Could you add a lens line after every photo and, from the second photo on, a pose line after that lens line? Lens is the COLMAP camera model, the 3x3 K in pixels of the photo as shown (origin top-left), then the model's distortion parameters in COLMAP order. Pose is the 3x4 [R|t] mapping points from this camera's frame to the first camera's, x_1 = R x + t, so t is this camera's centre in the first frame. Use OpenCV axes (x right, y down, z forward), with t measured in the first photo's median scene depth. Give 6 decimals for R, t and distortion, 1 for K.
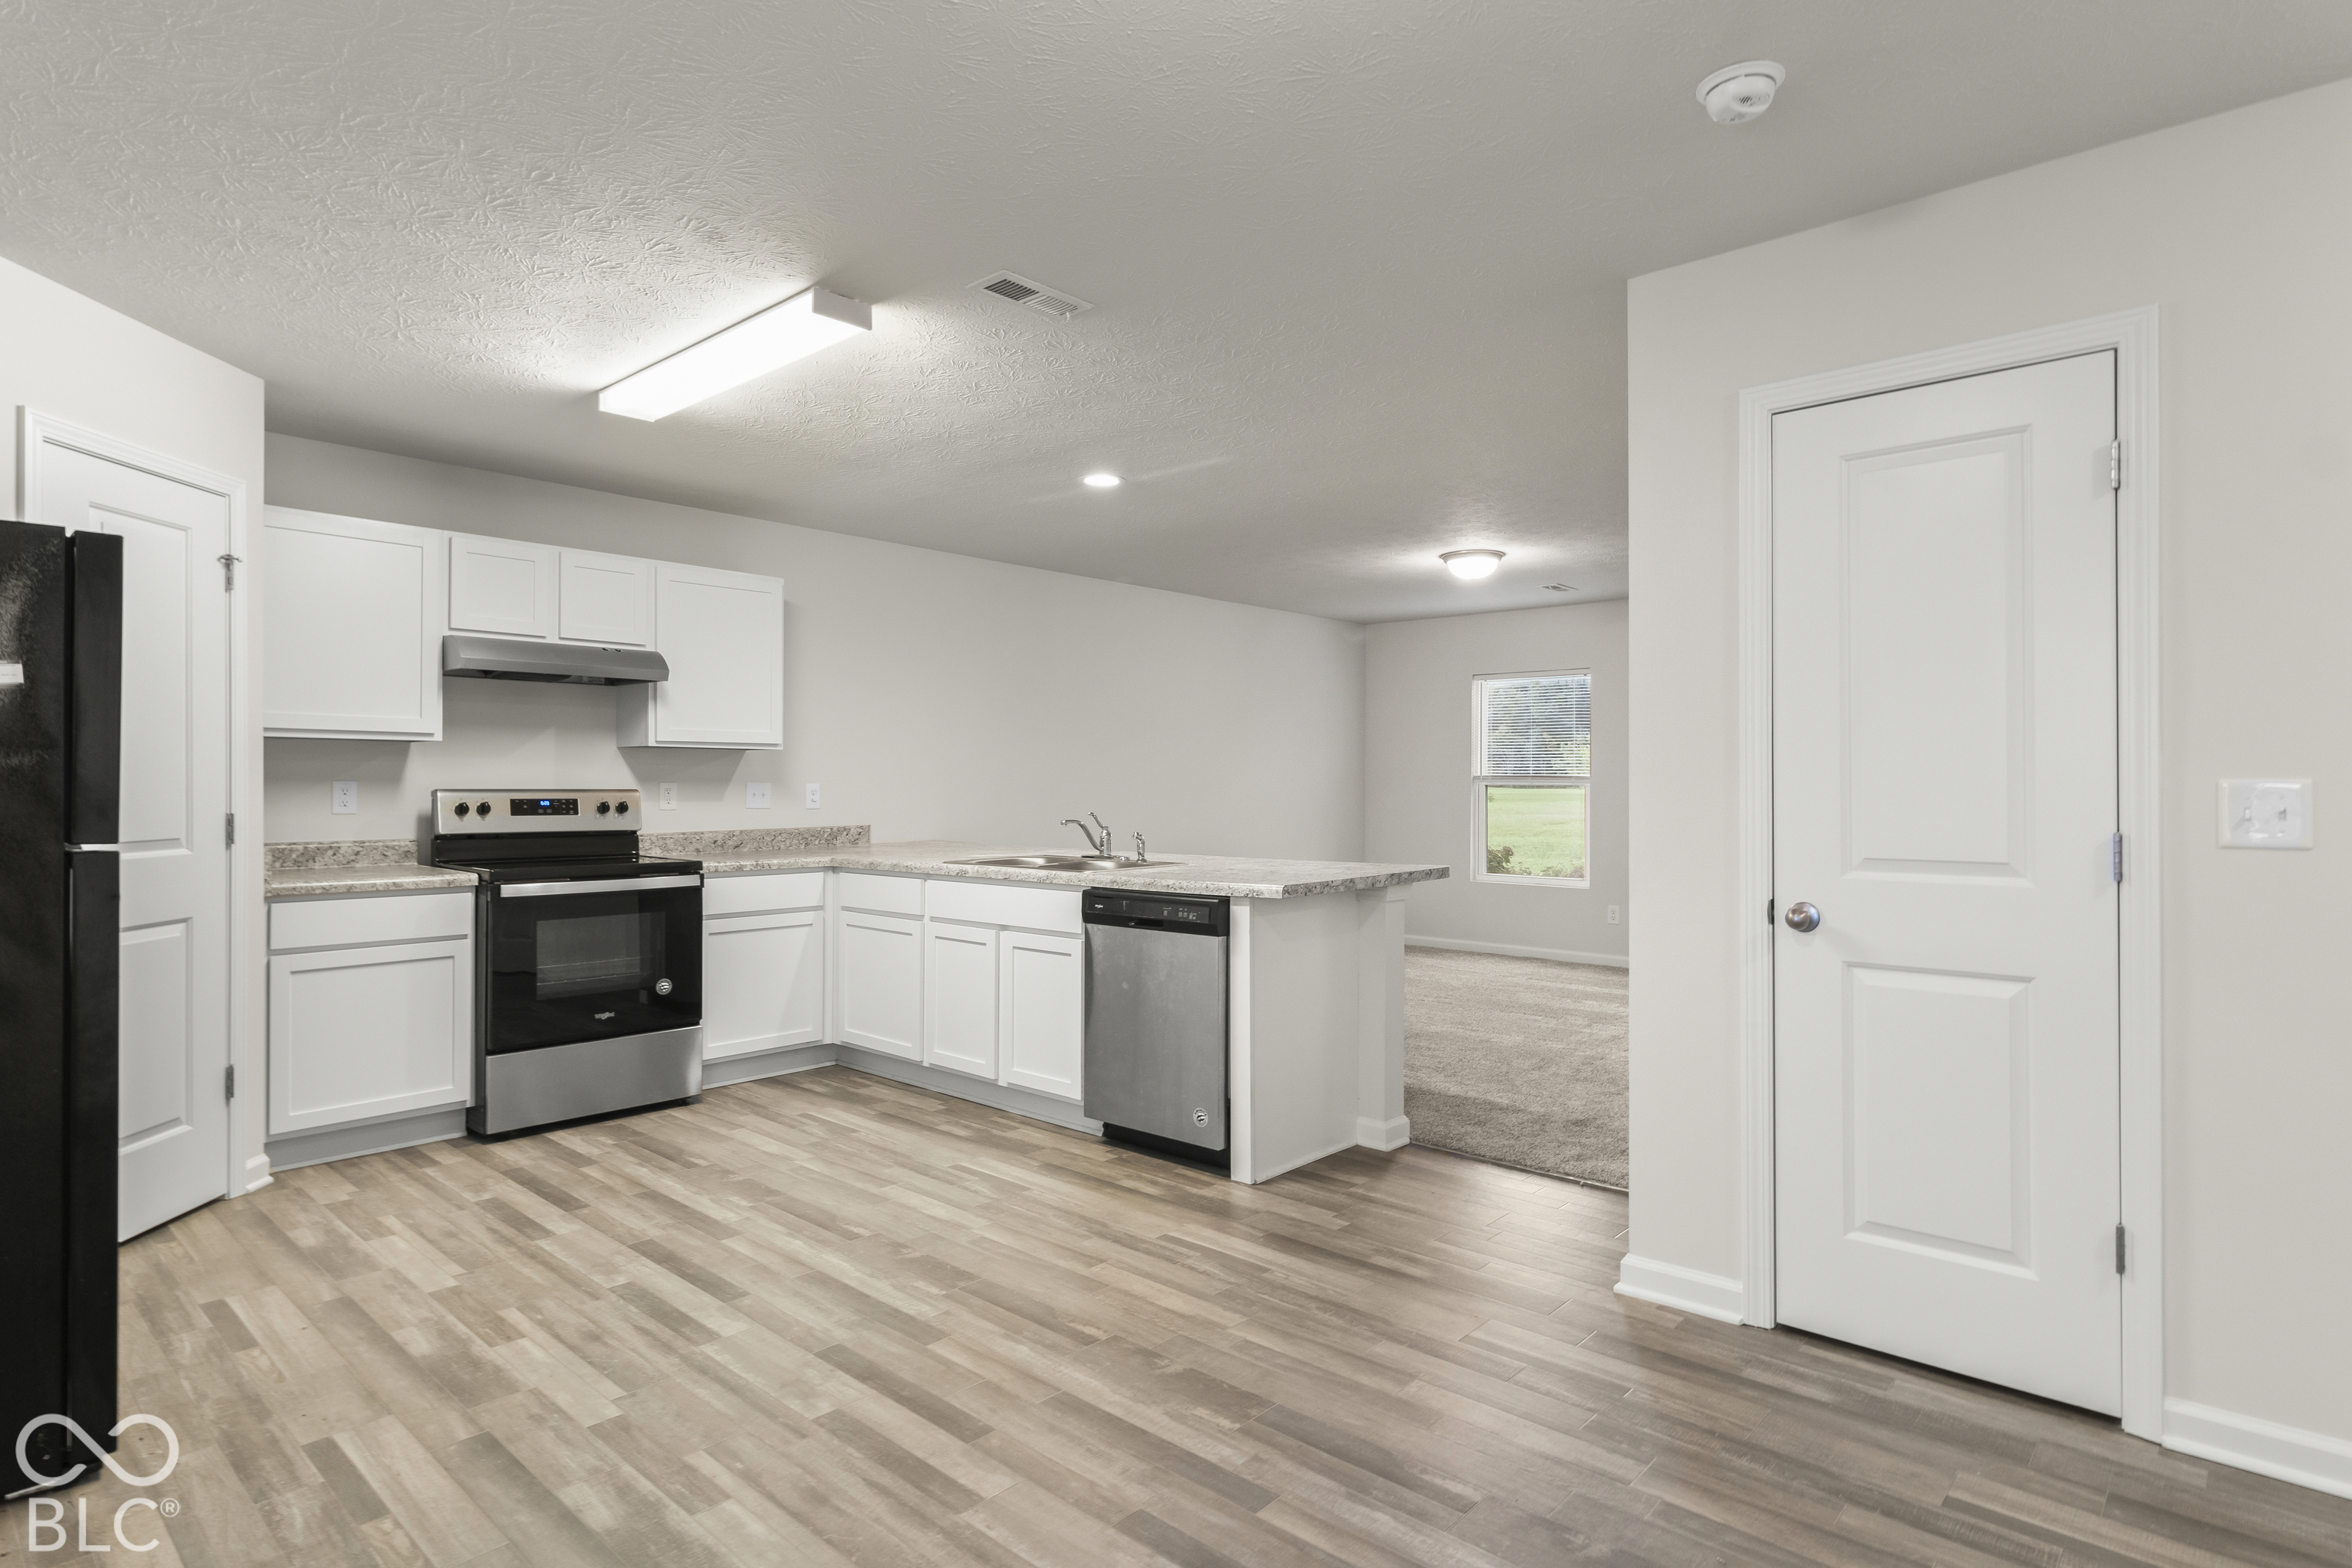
lens RADIAL K [[1240.1, 0, 1174.2], [0, 1240.1, 774.1], [0, 0, 1]] dist [0.001474, 0.000122]
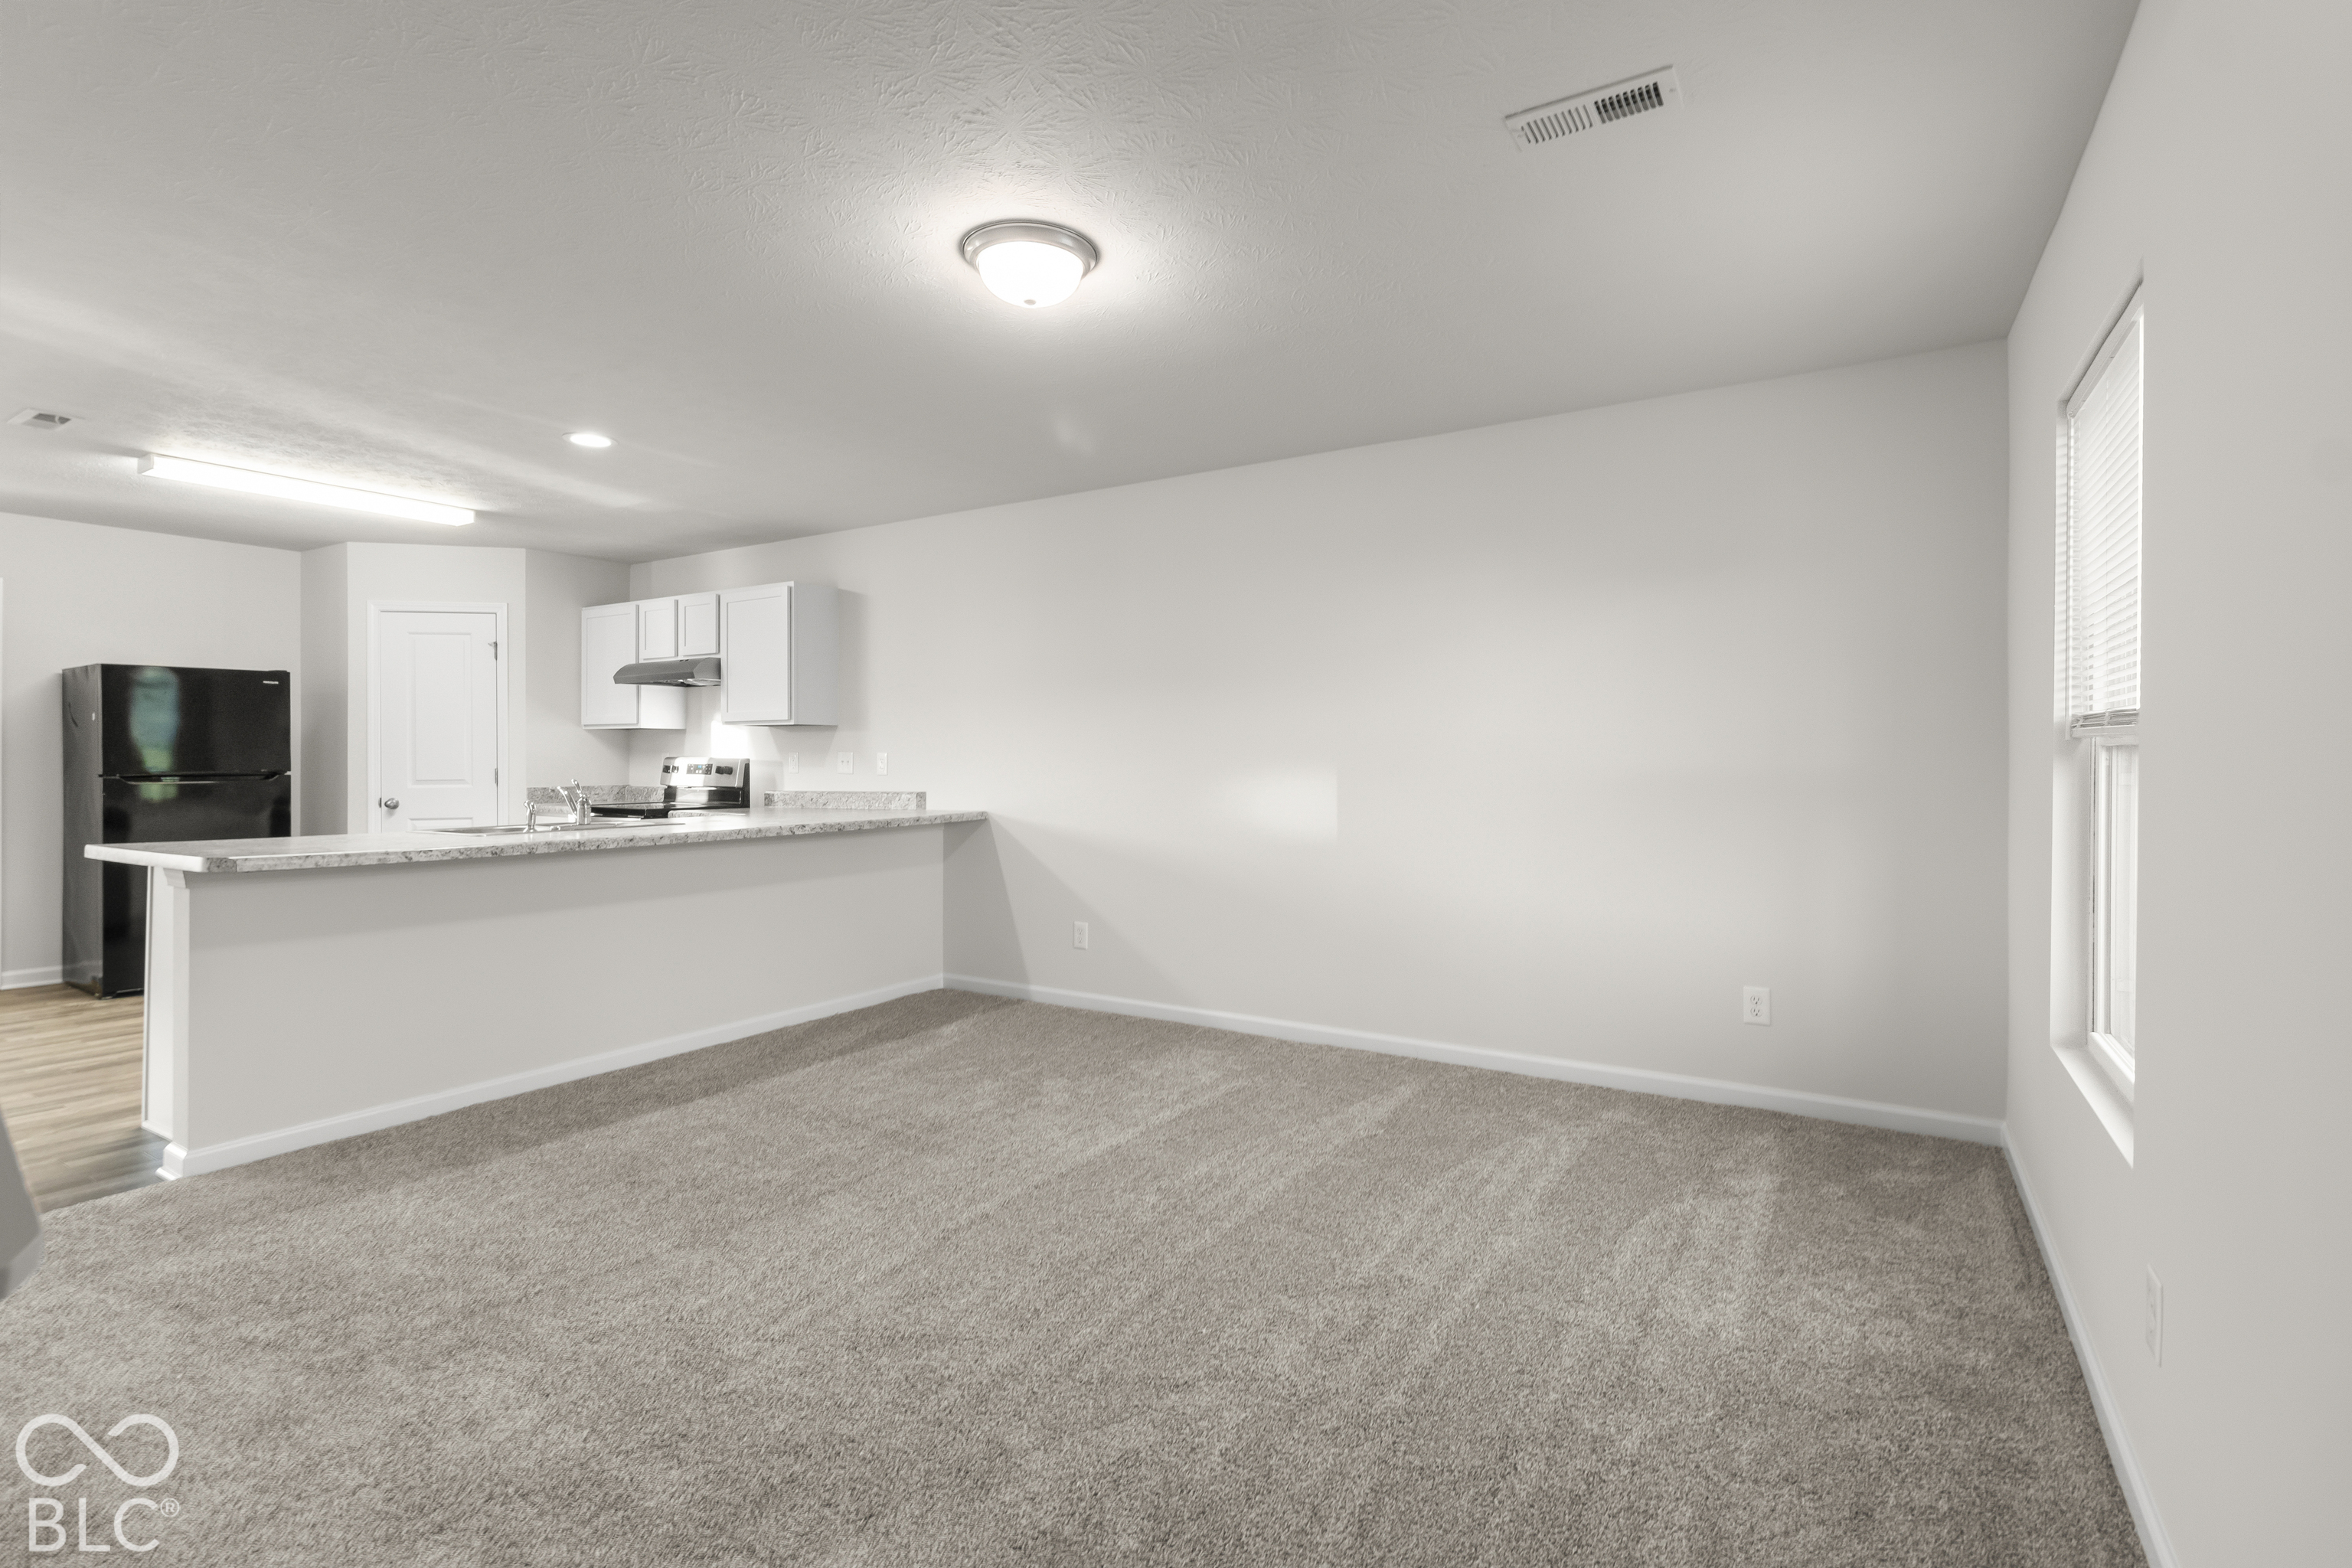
lens RADIAL K [[1105.5, 0, 1147.9], [0, 1105.5, 762.2], [0, 0, 1]] dist [0.003984, 0.000557]
pose [[0.170011, 0.002714, -0.985438, 1.058123], [0.008662, 0.999953, 0.004249, 0.019717], [0.985404, -0.009258, 0.169980, 1.523335]]
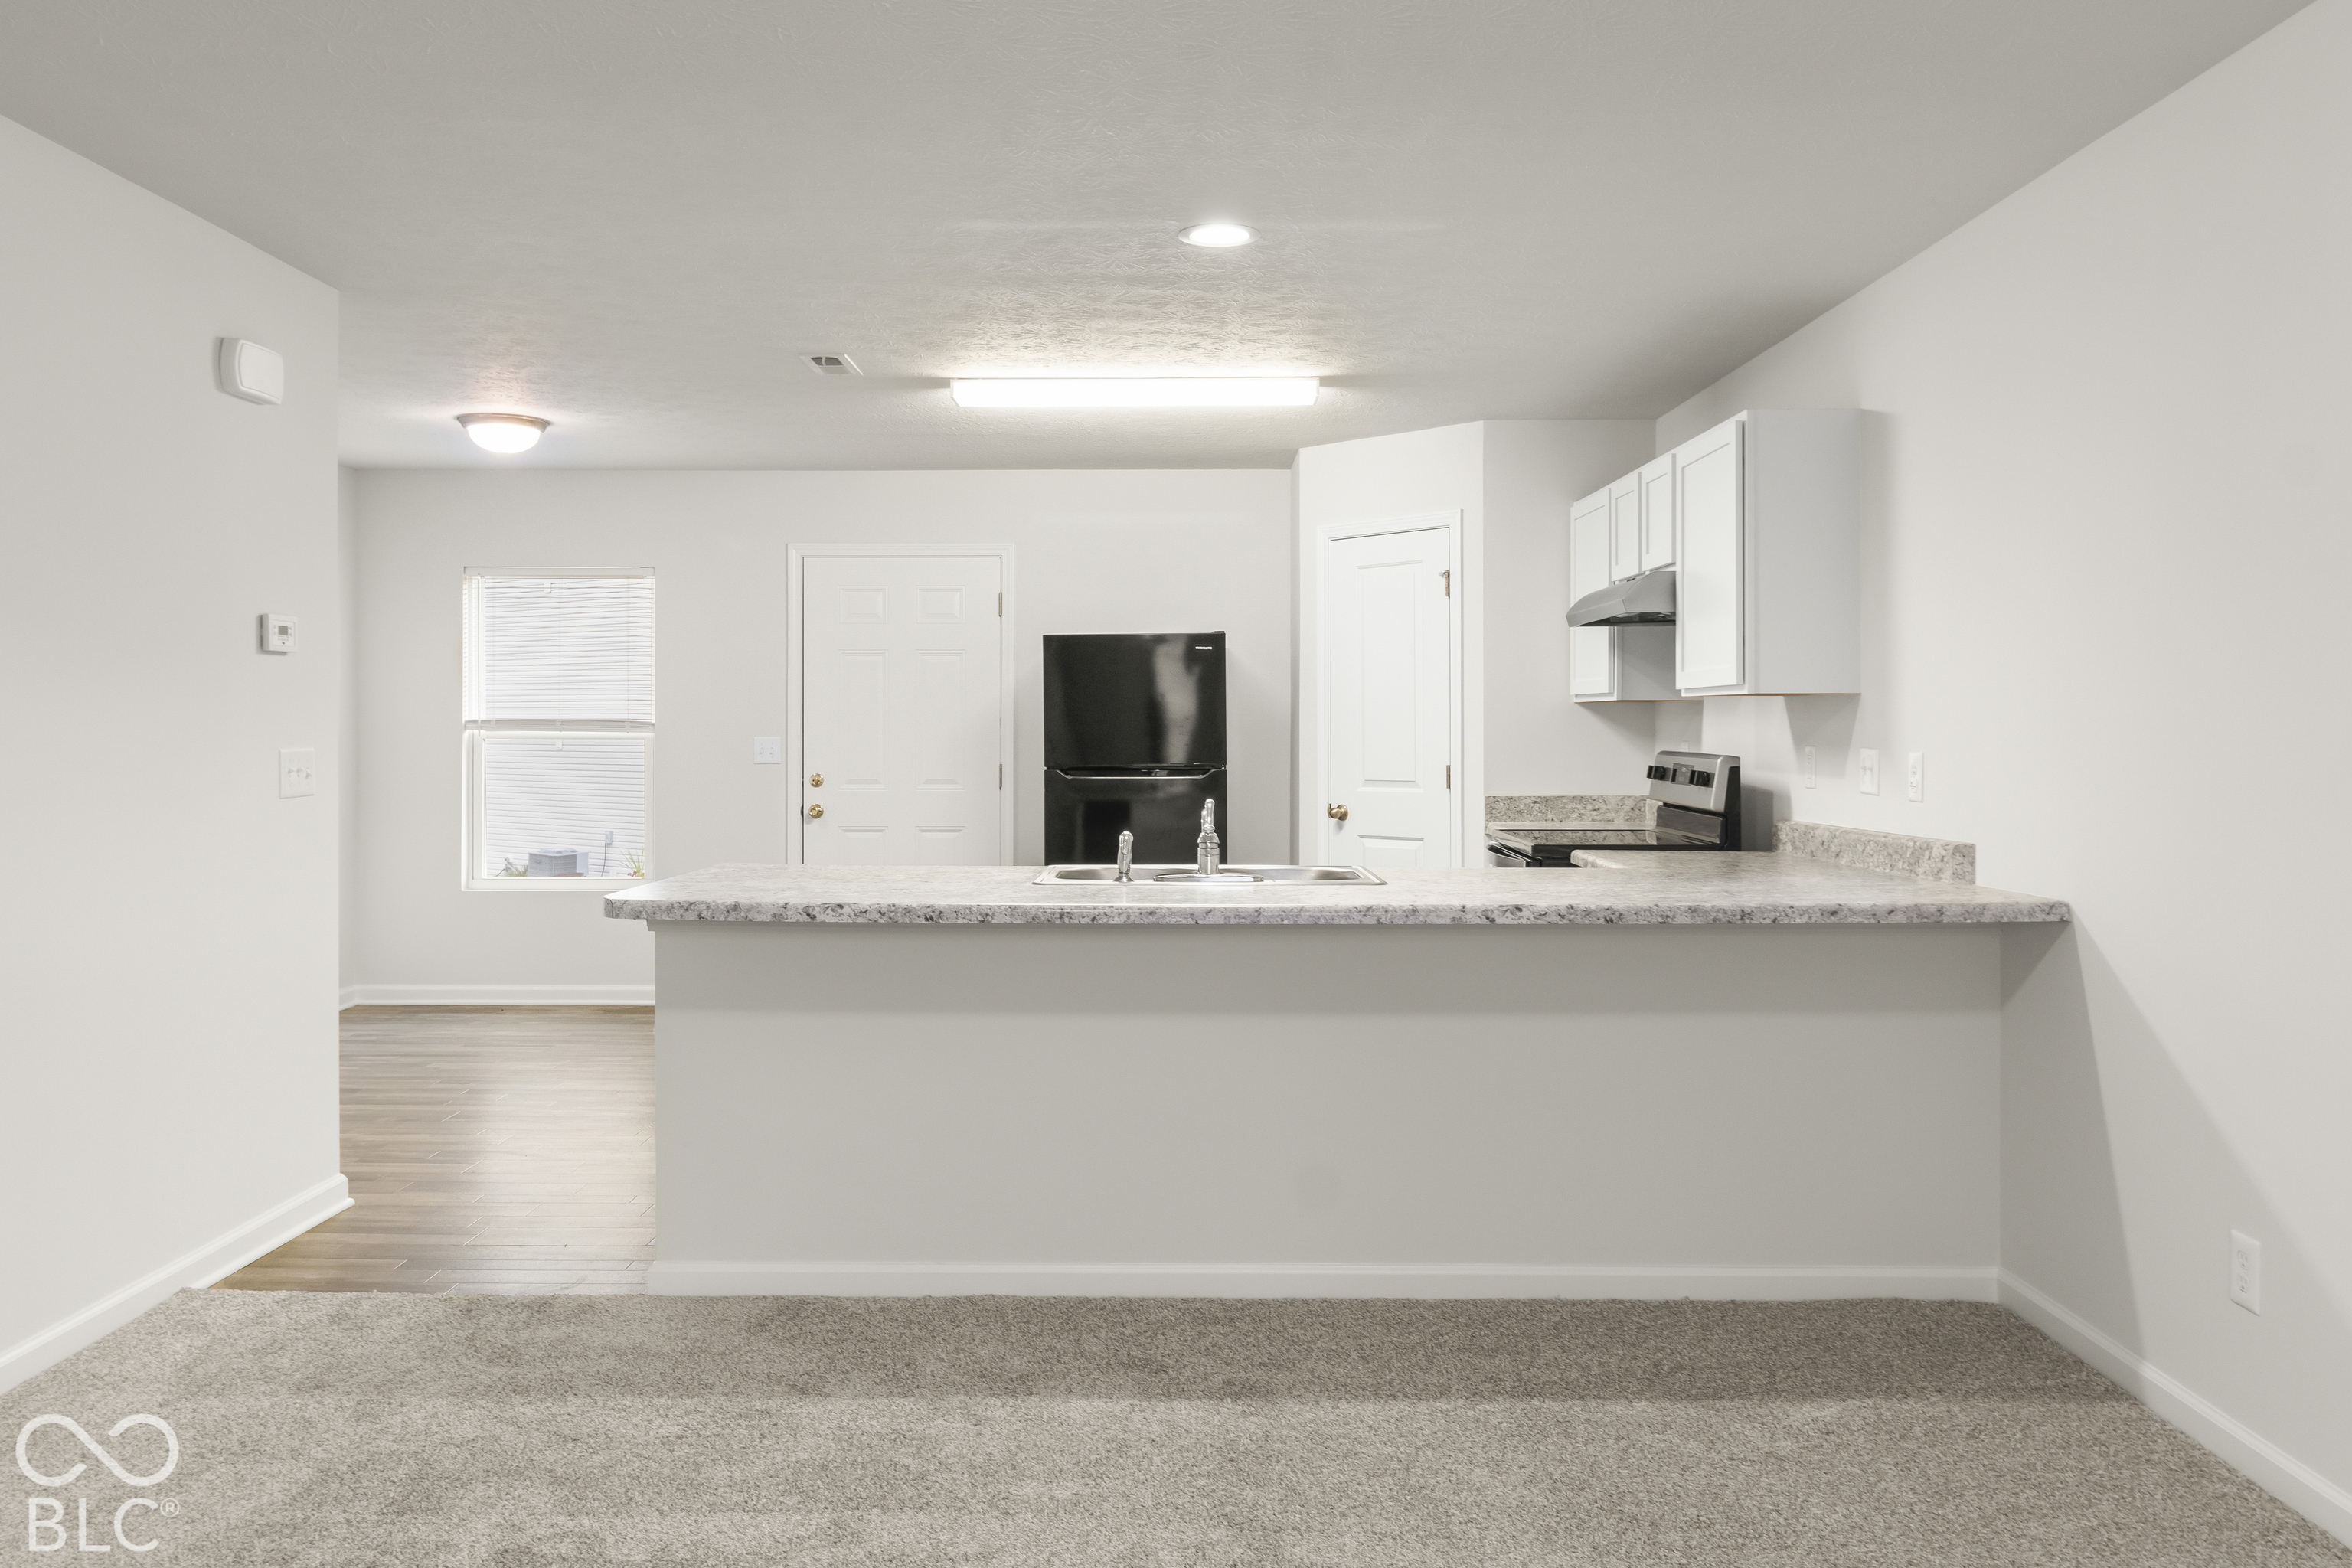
lens RADIAL K [[1748.2, 0, 1171.3], [0, 1748.2, 716.7], [0, 0, 1]] dist [0.003369, -0.000516]
pose [[-0.746599, -0.002906, -0.665268, 0.609569], [0.005147, 0.999935, -0.010144, -0.002180], [0.665255, -0.010997, -0.746535, 1.911960]]
